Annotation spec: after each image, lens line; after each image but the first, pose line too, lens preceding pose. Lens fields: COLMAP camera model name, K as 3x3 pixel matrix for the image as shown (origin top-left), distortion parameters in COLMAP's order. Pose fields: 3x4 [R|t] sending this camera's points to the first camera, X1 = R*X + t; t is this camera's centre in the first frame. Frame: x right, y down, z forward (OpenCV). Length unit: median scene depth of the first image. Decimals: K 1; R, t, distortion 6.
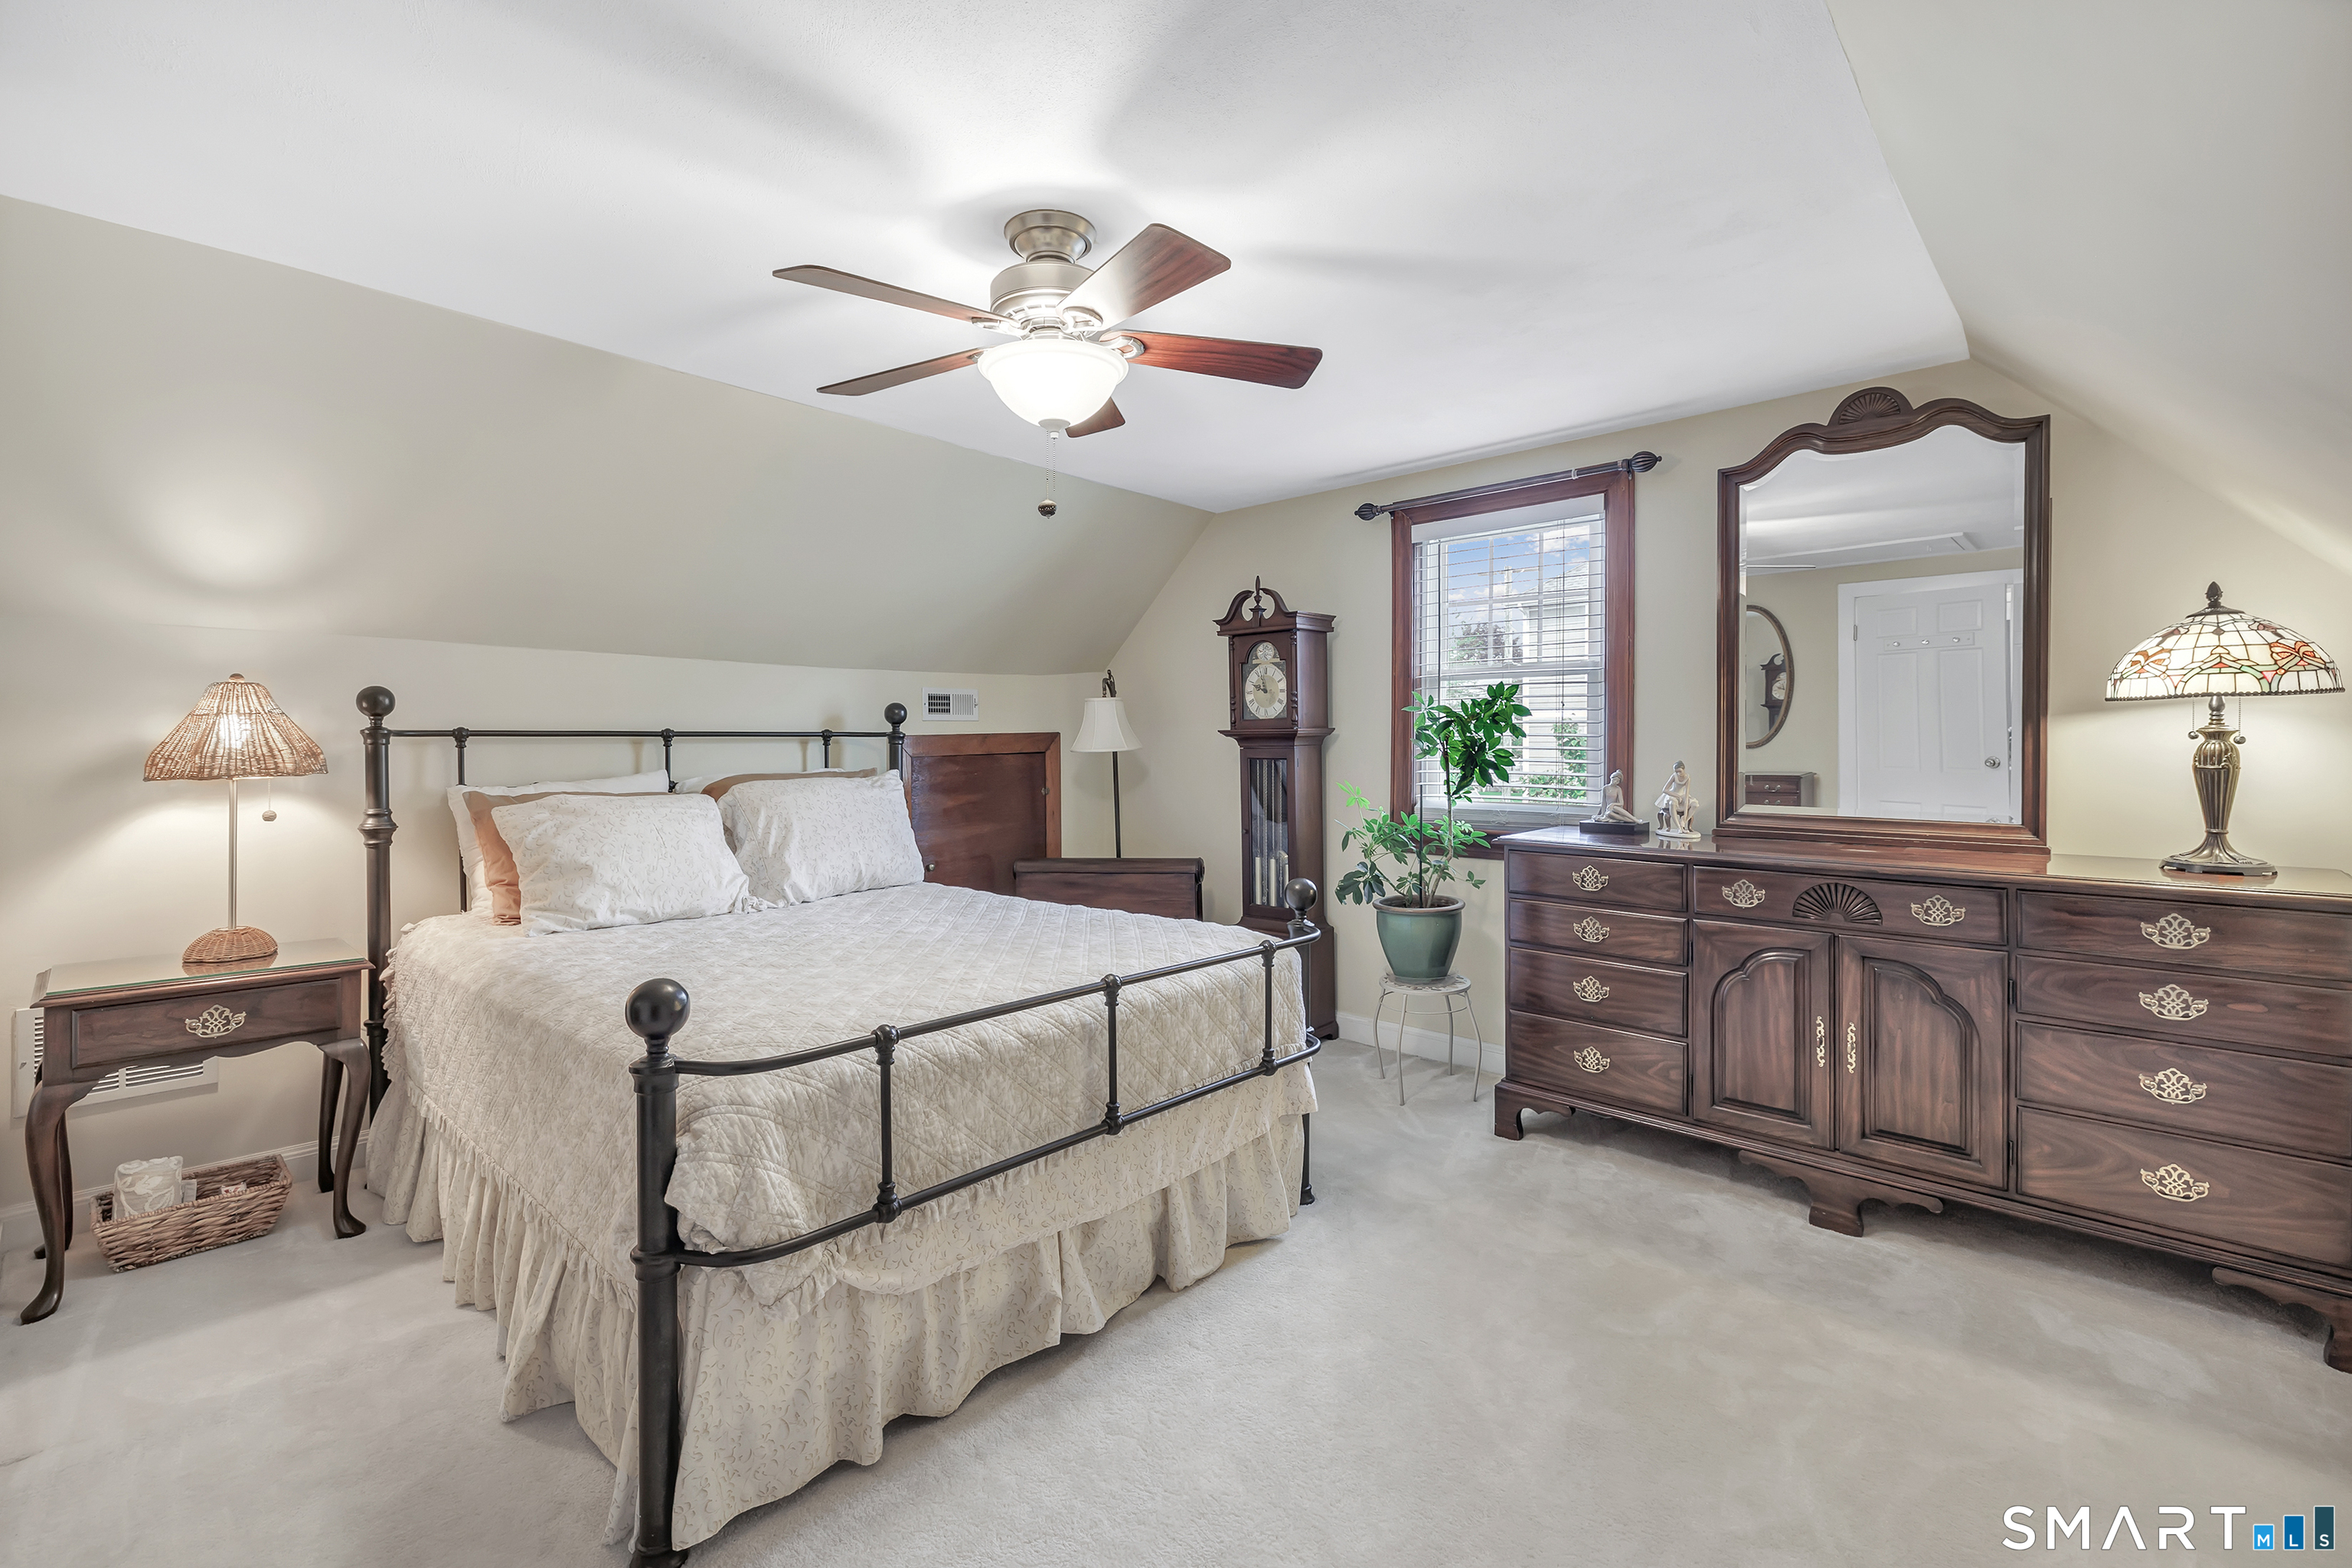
lens RADIAL K [[1045.7, 0, 1119.6], [0, 1045.7, 737.5], [0, 0, 1]] dist [-0.001462, -0.000296]
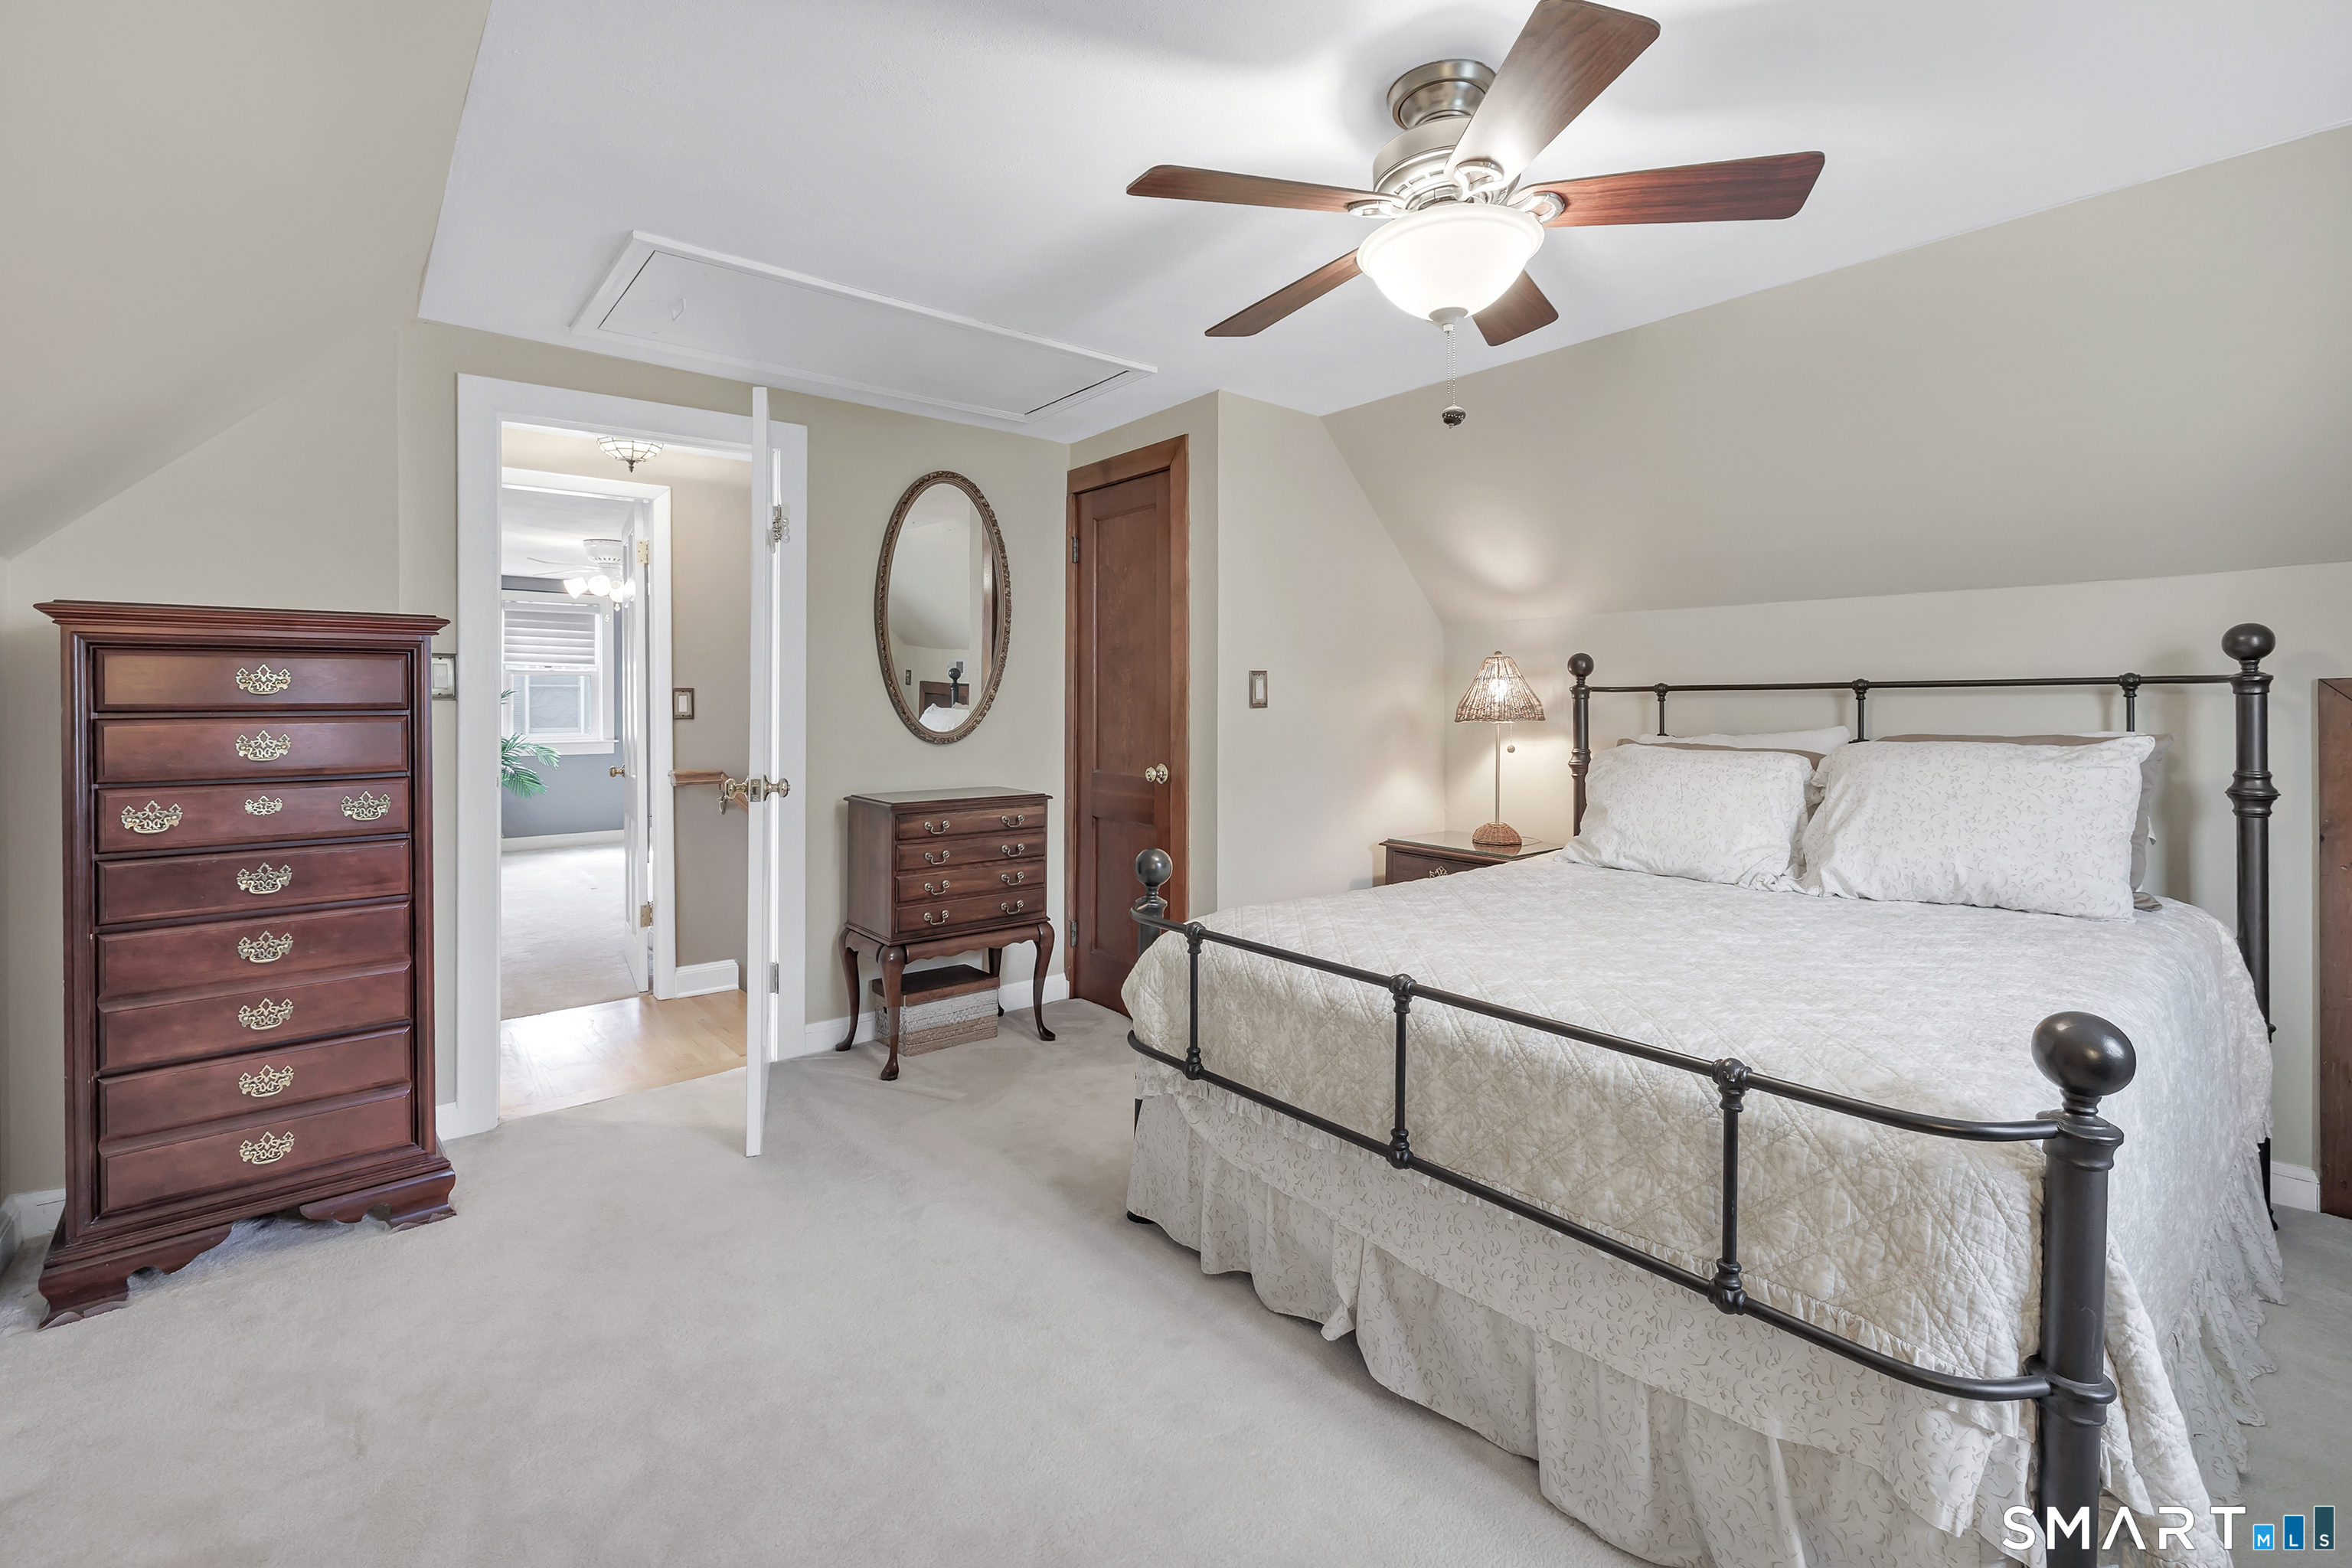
lens RADIAL K [[1008.9, 0, 1166.5], [0, 1008.9, 683.5], [0, 0, 1]] dist [0.000364, 0.000046]
pose [[-0.109010, -0.018425, -0.993870, 0.580665], [0.009749, 0.999760, -0.019603, 0.007765], [0.993993, -0.011826, -0.108804, 0.648567]]
